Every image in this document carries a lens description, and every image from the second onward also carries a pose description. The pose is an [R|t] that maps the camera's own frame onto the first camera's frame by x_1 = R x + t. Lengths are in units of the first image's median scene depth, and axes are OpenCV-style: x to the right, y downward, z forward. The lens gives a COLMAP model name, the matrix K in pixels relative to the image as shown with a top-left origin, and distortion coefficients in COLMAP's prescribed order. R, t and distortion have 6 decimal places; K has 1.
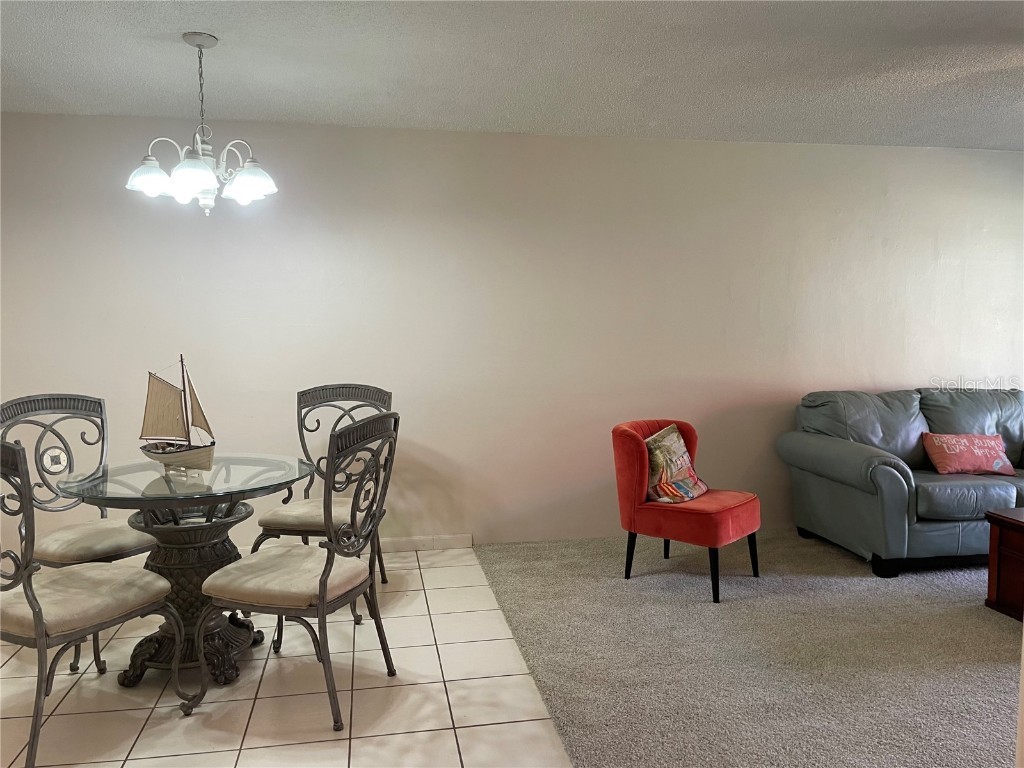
lens RADIAL K [[772.3, 0, 511.7], [0, 772.3, 378.6], [0, 0, 1]] dist [0.109396, -0.146479]
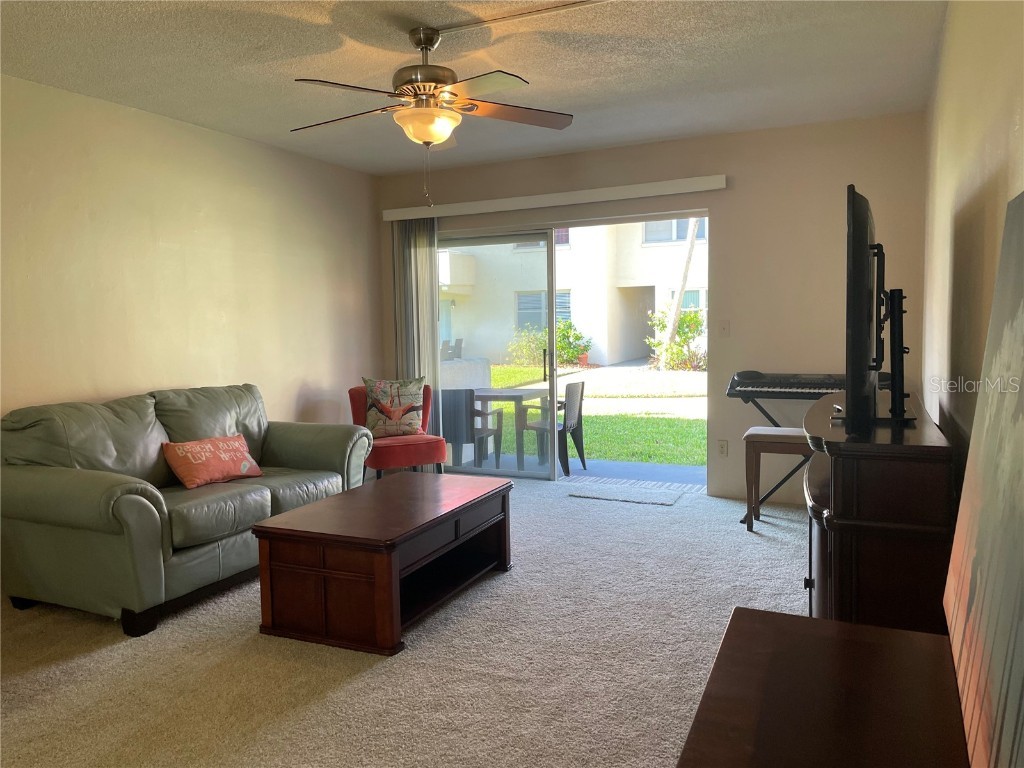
lens RADIAL K [[772.3, 0, 511.7], [0, 772.3, 378.6], [0, 0, 1]] dist [0.109396, -0.146479]
pose [[0.580119, -0.071255, 0.811409, 0.062648], [0.076455, 0.996532, 0.032851, 0.000064], [-0.810936, 0.042979, 0.583555, 0.207605]]
